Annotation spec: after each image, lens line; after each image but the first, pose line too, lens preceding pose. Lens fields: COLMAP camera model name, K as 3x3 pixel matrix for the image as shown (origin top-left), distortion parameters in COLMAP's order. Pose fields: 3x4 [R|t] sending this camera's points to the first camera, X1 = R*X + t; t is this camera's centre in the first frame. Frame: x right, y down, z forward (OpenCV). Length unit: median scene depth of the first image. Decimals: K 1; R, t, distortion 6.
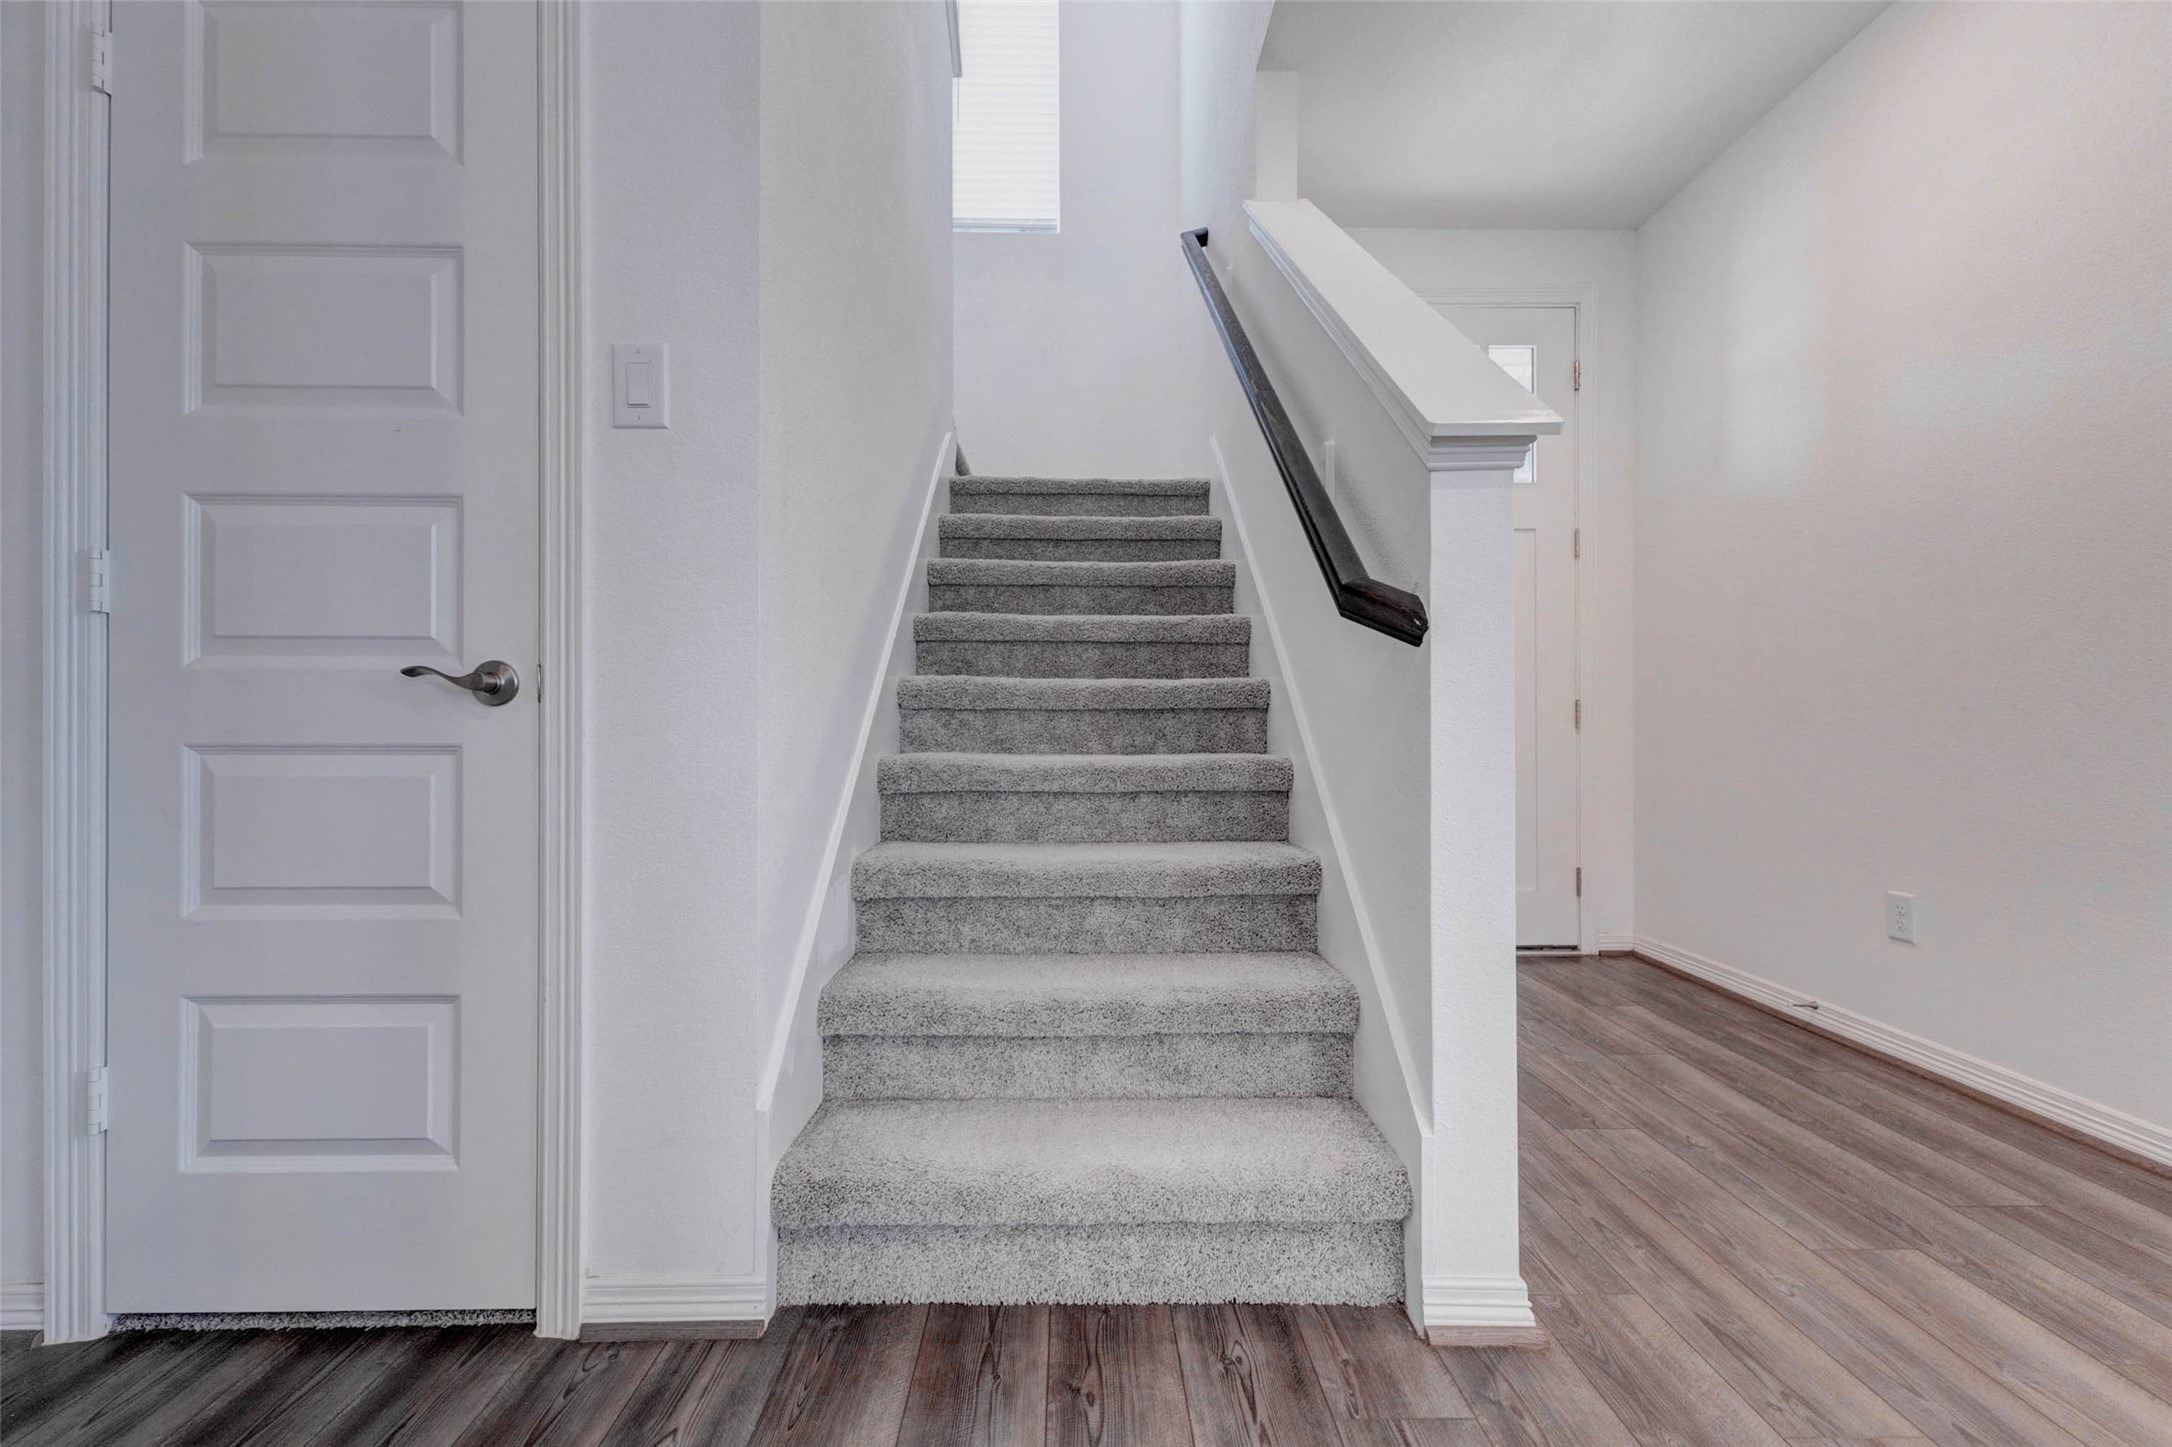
lens RADIAL K [[957.7, 0, 1068.9], [0, 957.7, 728.2], [0, 0, 1]] dist [0.012064, 0.000701]
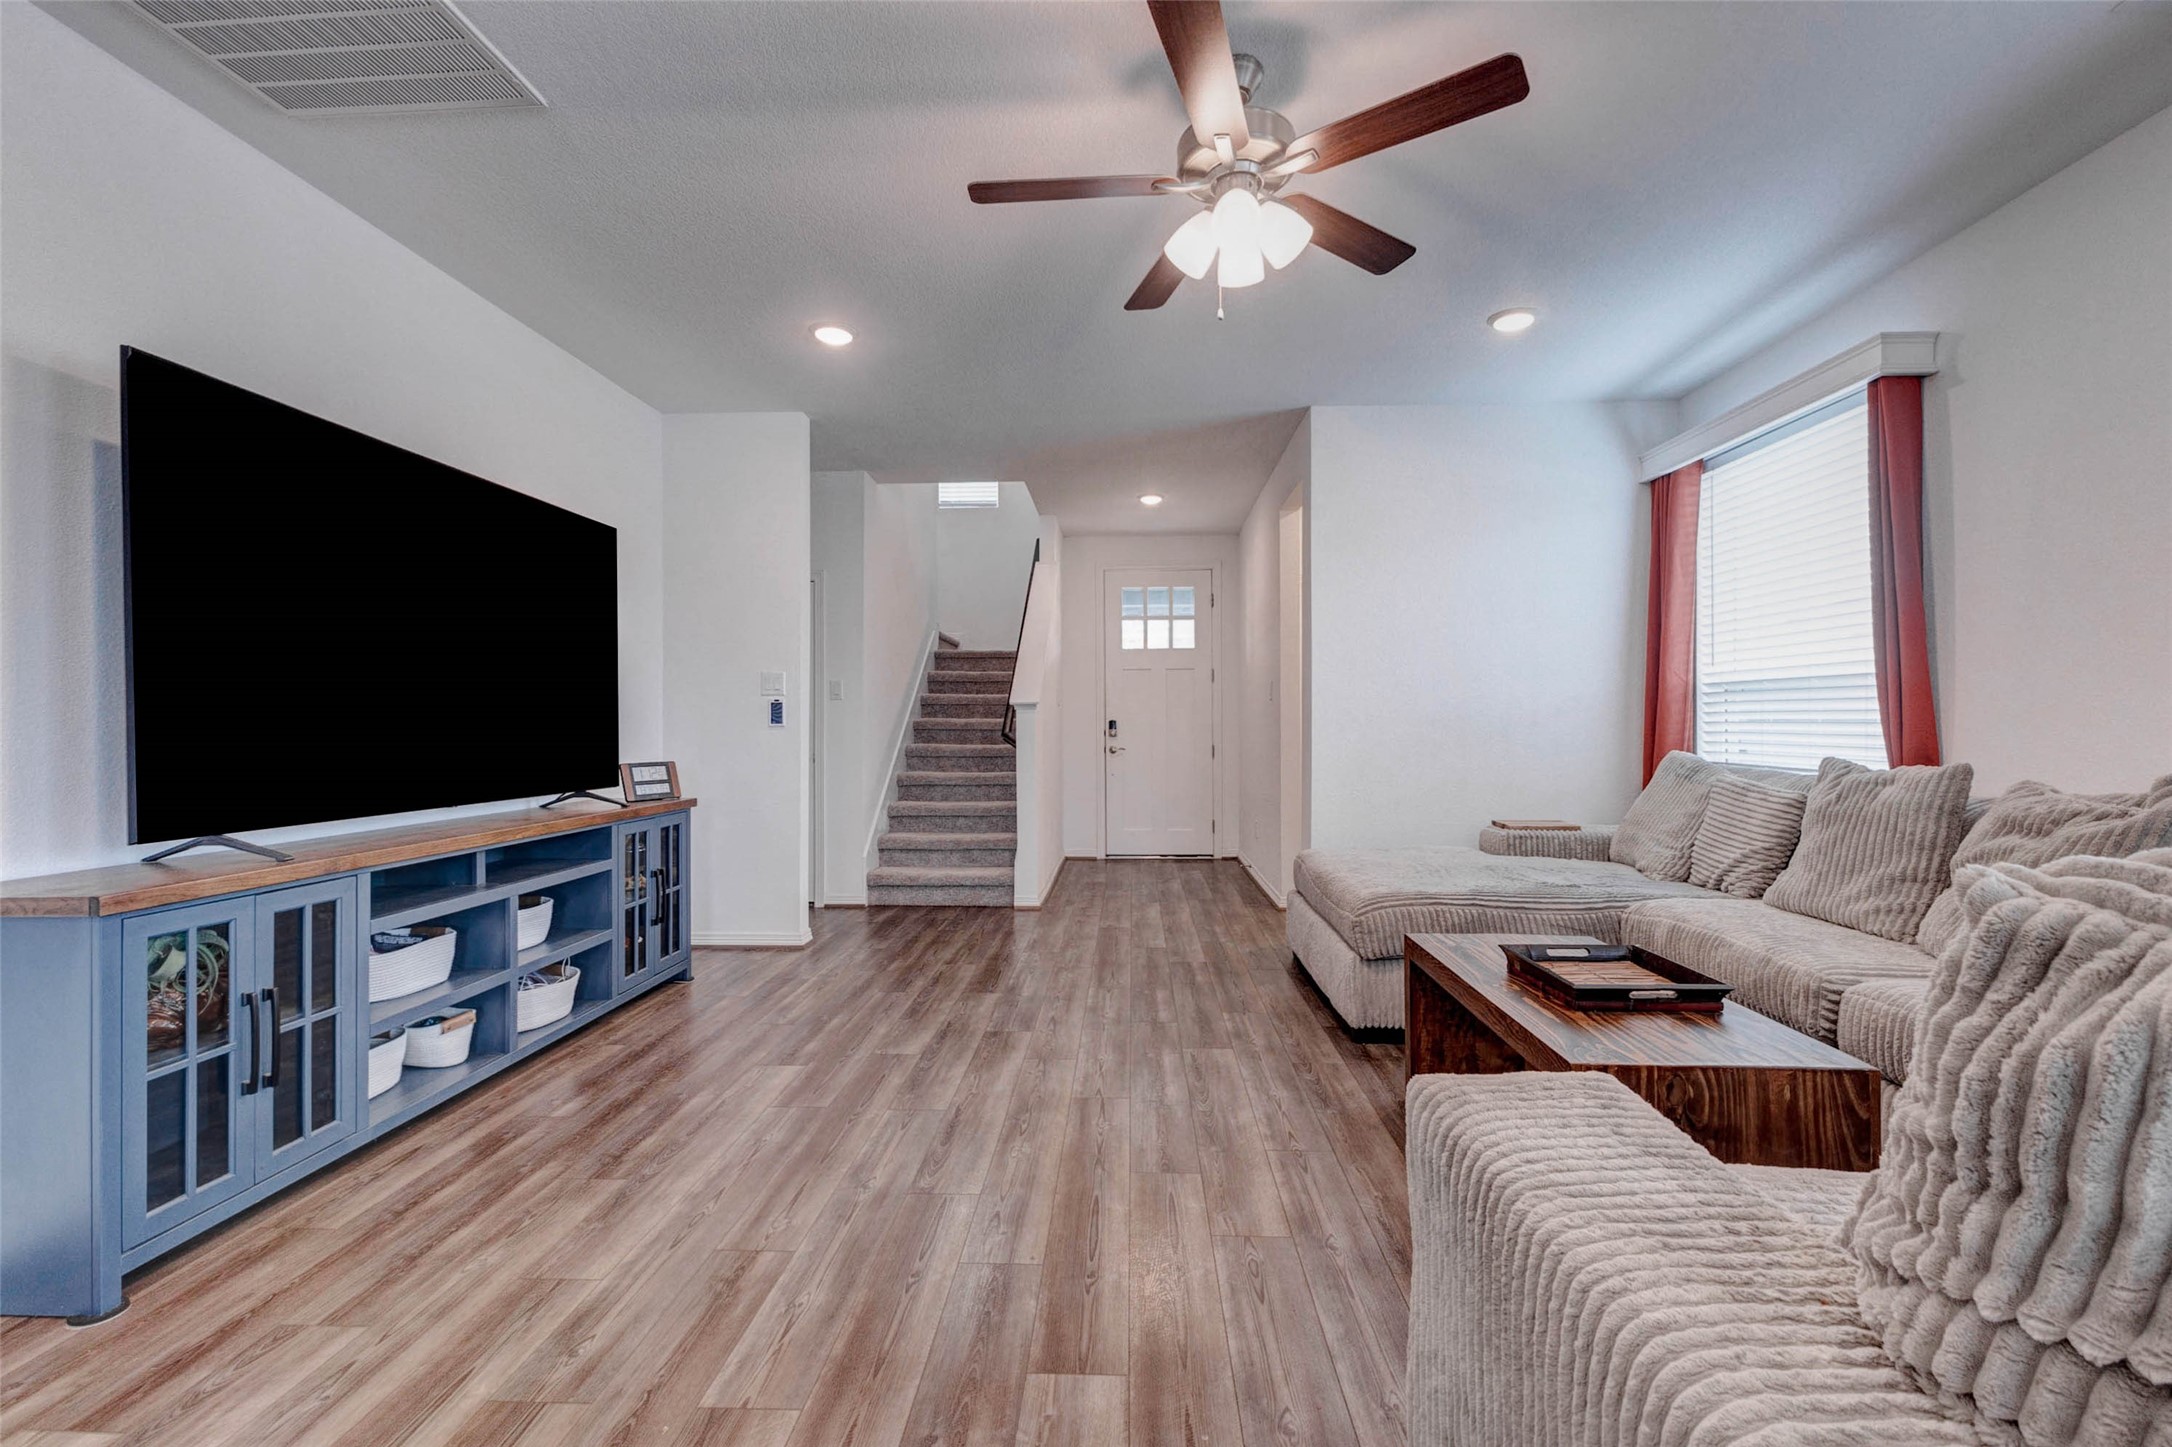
lens RADIAL K [[956.0, 0, 1095.3], [0, 956.0, 721.8], [0, 0, 1]] dist [0.002330, -0.001712]
pose [[0.998995, -0.002913, -0.044734, 0.585931], [0.002776, 0.999991, -0.003121, -0.127141], [0.044743, 0.002993, 0.998994, -2.090046]]
